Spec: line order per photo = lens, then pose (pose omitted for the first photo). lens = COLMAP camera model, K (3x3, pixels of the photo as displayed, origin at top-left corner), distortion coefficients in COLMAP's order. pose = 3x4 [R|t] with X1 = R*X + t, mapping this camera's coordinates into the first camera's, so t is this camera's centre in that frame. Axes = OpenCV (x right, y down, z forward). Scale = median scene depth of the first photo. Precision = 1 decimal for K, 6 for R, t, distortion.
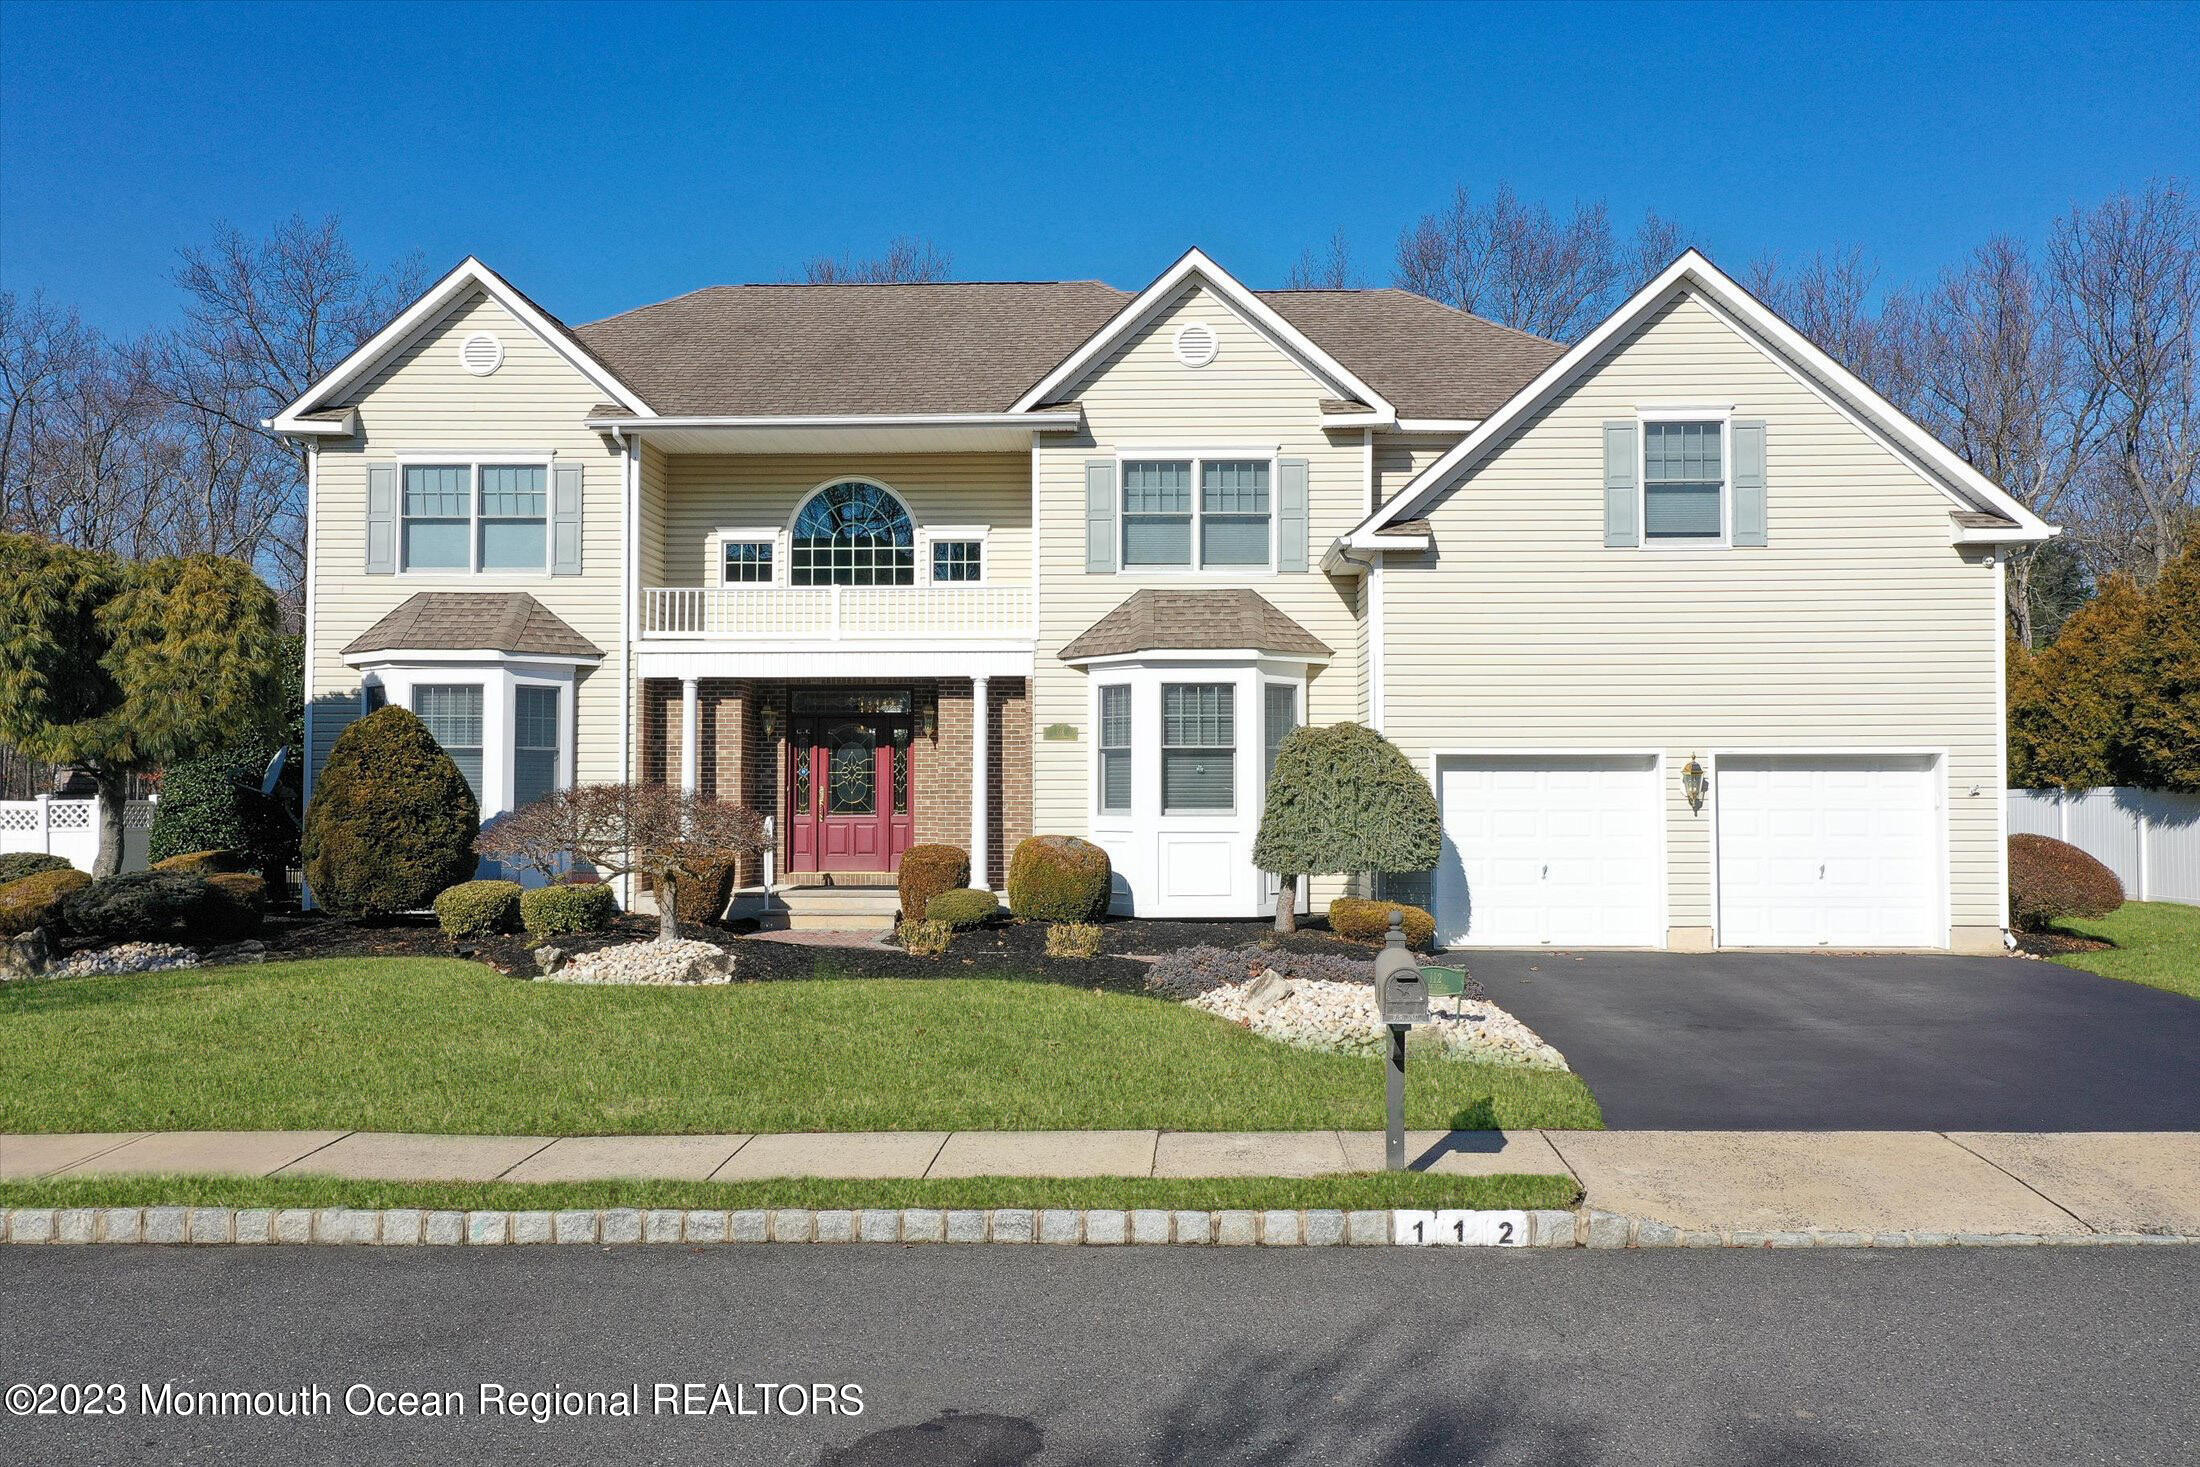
lens RADIAL K [[1745.0, 0, 1097.9], [0, 1745.0, 726.6], [0, 0, 1]] dist [0.011949, -0.004401]
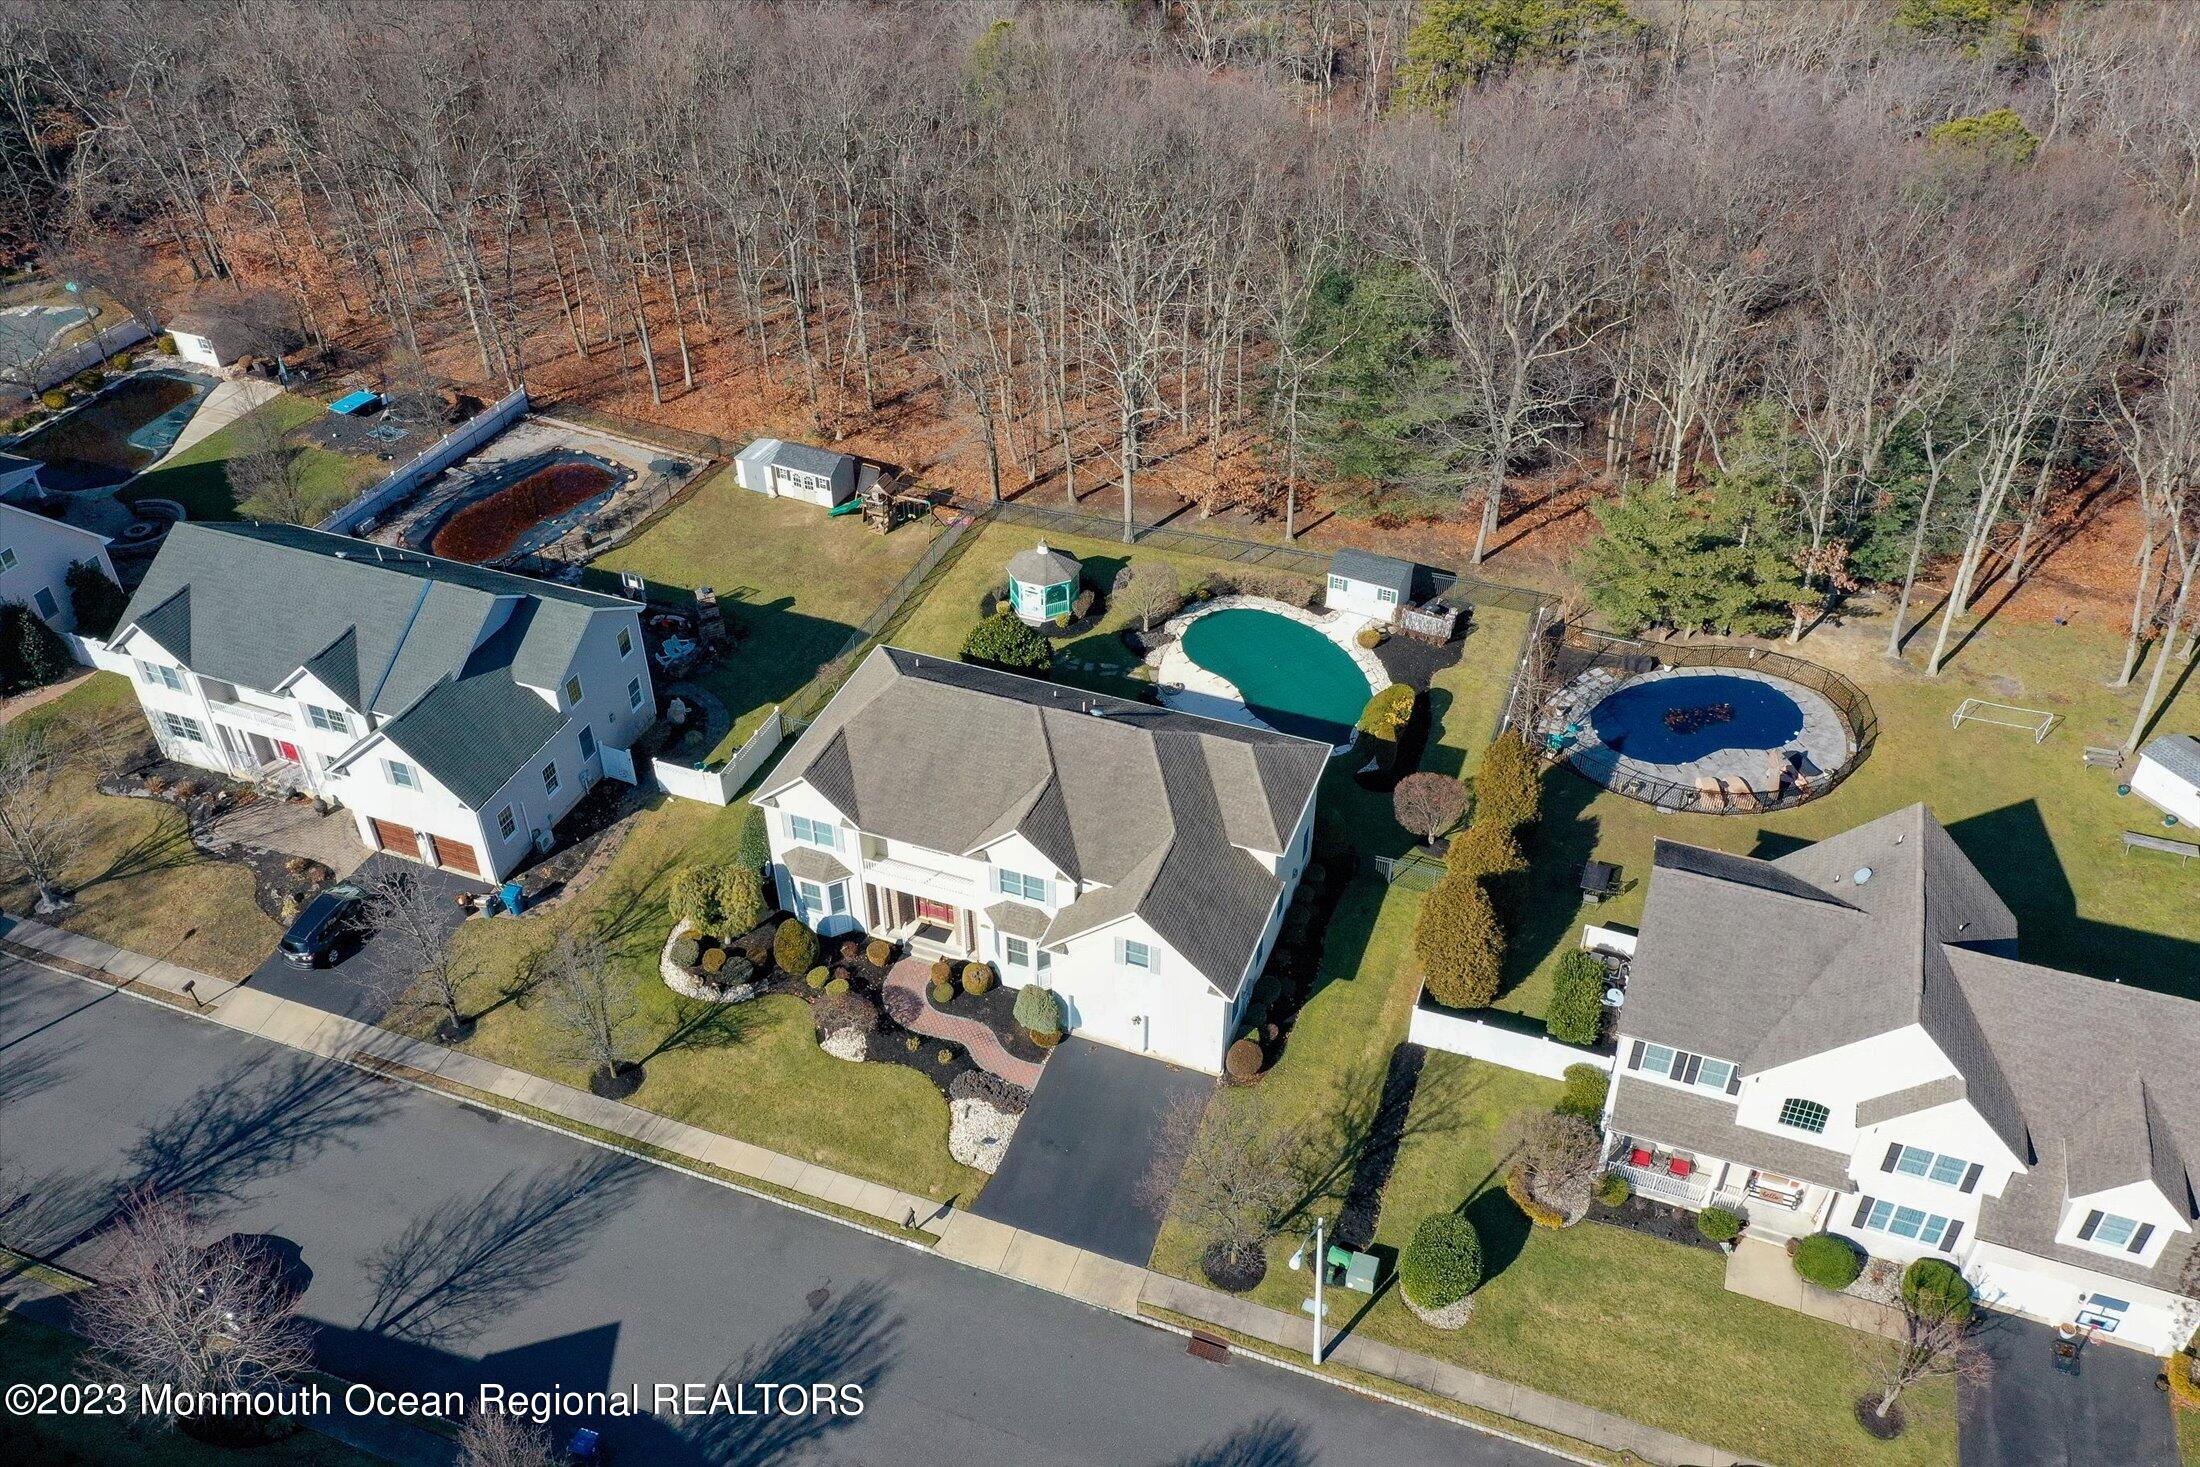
lens RADIAL K [[1745.0, 0, 1091.0], [0, 1745.0, 733.1], [0, 0, 1]] dist [0.011949, -0.004401]
pose [[0.946558, 0.189783, -0.260788, 0.954591], [0.023720, 0.765410, 0.643105, -2.383846], [0.321661, -0.614922, 0.720004, -1.054157]]
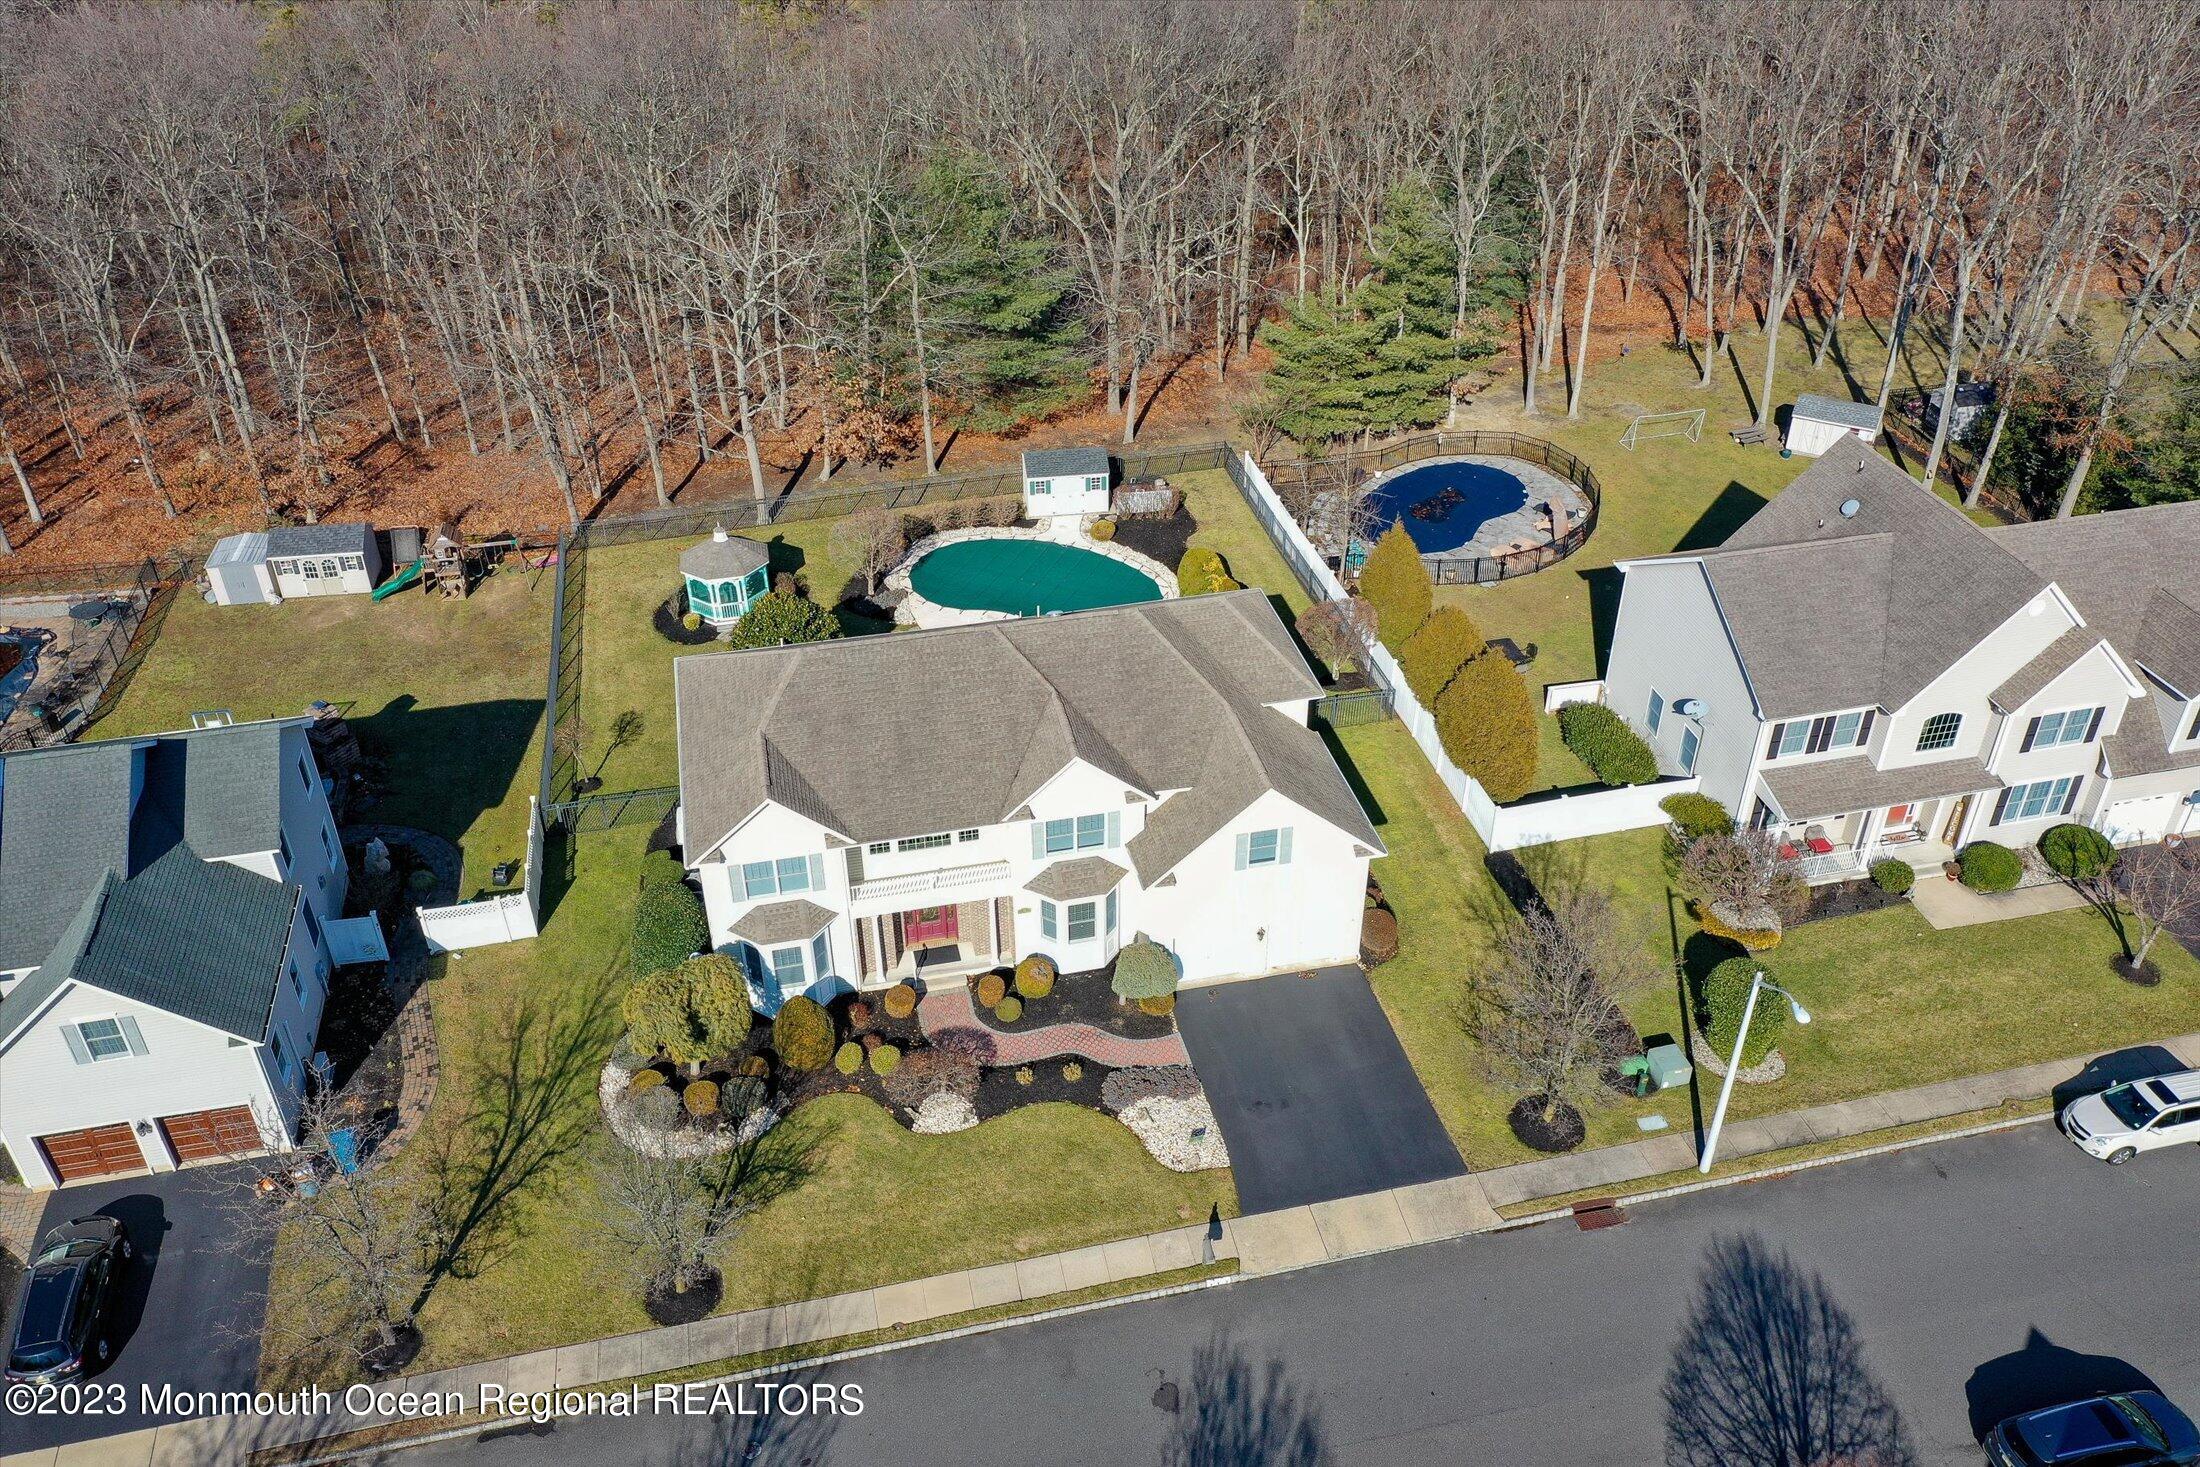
lens RADIAL K [[1745.0, 0, 1095.1], [0, 1745.0, 731.1], [0, 0, 1]] dist [0.011949, -0.004401]
pose [[0.966513, -0.151976, 0.206777, -0.415804], [-0.002567, 0.800008, 0.599984, -1.764920], [-0.256607, -0.580423, 0.772827, -0.851460]]
